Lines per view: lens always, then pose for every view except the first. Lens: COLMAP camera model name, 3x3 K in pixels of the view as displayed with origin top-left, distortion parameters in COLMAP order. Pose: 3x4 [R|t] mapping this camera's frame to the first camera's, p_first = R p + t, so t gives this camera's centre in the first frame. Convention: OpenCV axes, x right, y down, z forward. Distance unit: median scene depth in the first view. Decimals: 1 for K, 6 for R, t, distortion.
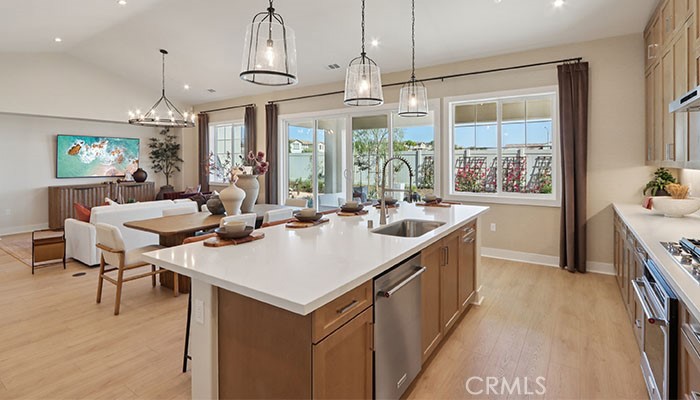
lens RADIAL K [[346.5, 0, 349.3], [0, 346.5, 163.1], [0, 0, 1]] dist [-0.003964, -0.000261]
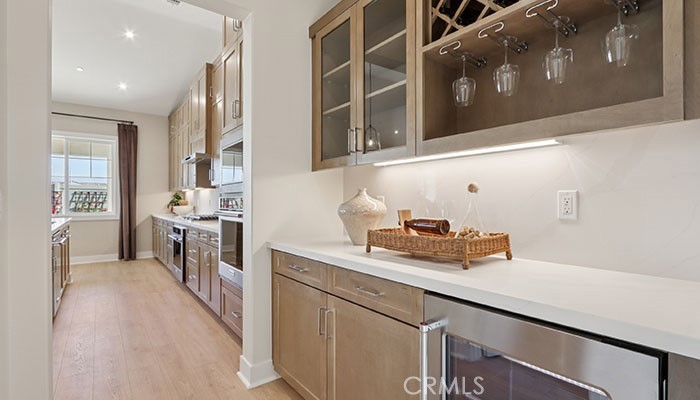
lens RADIAL K [[334.6, 0, 350.1], [0, 334.6, 204.2], [0, 0, 1]] dist [-0.003154, -0.000406]
pose [[0.334441, 0.001334, 0.942416, -0.472104], [0.001186, 0.999998, -0.001836, 0.078023], [-0.942416, 0.001732, 0.334439, -0.476277]]
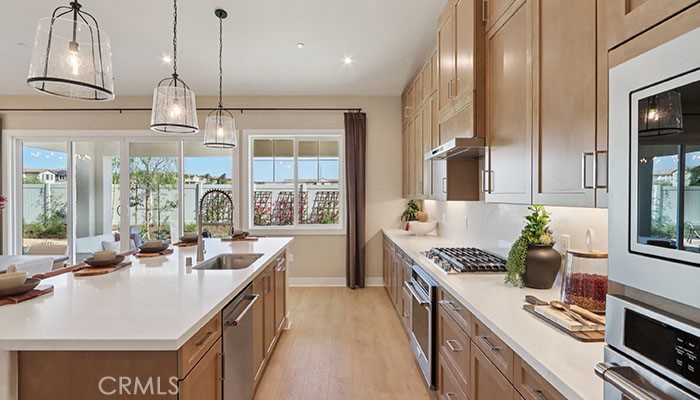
lens RADIAL K [[371.3, 0, 350.0], [0, 371.3, 200.0], [0, 0, 1]] dist [-0.000634, 0.000141]
pose [[0.823187, -0.005125, 0.567747, -0.102822], [0.002372, 0.999982, 0.005588, 0.004712], [-0.567765, -0.003253, 0.823184, -0.042357]]
